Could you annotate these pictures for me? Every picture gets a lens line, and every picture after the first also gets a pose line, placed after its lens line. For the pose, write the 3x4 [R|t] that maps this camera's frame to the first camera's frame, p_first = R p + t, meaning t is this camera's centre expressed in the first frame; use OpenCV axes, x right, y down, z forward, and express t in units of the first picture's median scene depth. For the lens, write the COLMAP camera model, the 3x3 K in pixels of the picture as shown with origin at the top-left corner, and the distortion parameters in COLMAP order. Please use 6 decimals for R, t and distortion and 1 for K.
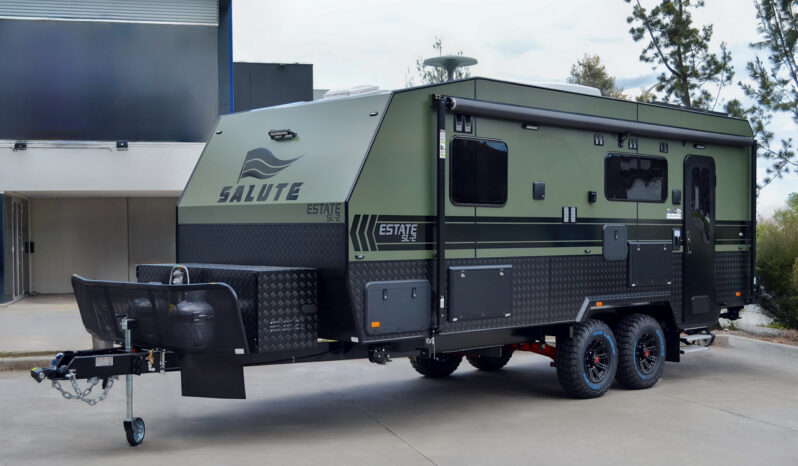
lens RADIAL K [[1015.5, 0, 399.0], [0, 1015.5, 233.0], [0, 0, 1]] dist [-0.024554, -0.008849]
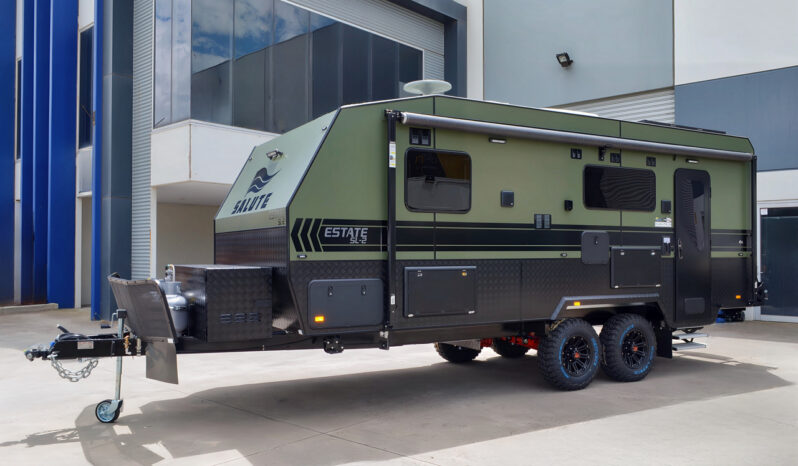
lens RADIAL K [[650.6, 0, 384.8], [0, 650.6, 245.0], [0, 0, 1]] dist [-0.004580, -0.002186]
pose [[0.965047, -0.005287, -0.262025, 0.192810], [0.001791, 0.999906, -0.013578, 0.017100], [0.262072, 0.012634, 0.964966, 0.287386]]
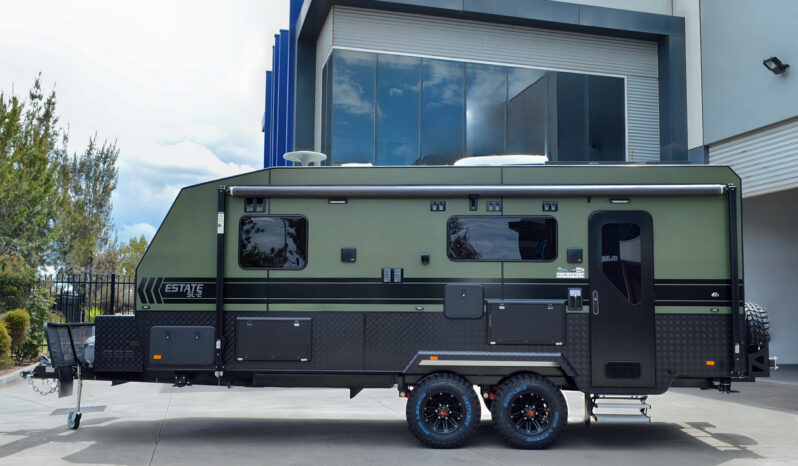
lens RADIAL K [[732.6, 0, 399.6], [0, 732.6, 244.5], [0, 0, 1]] dist [0.001266, 0.004946]
pose [[0.684579, -0.058567, -0.726582, 0.785197], [-0.005930, 0.996287, -0.085894, 0.018082], [0.728915, 0.063110, 0.681689, 0.465251]]
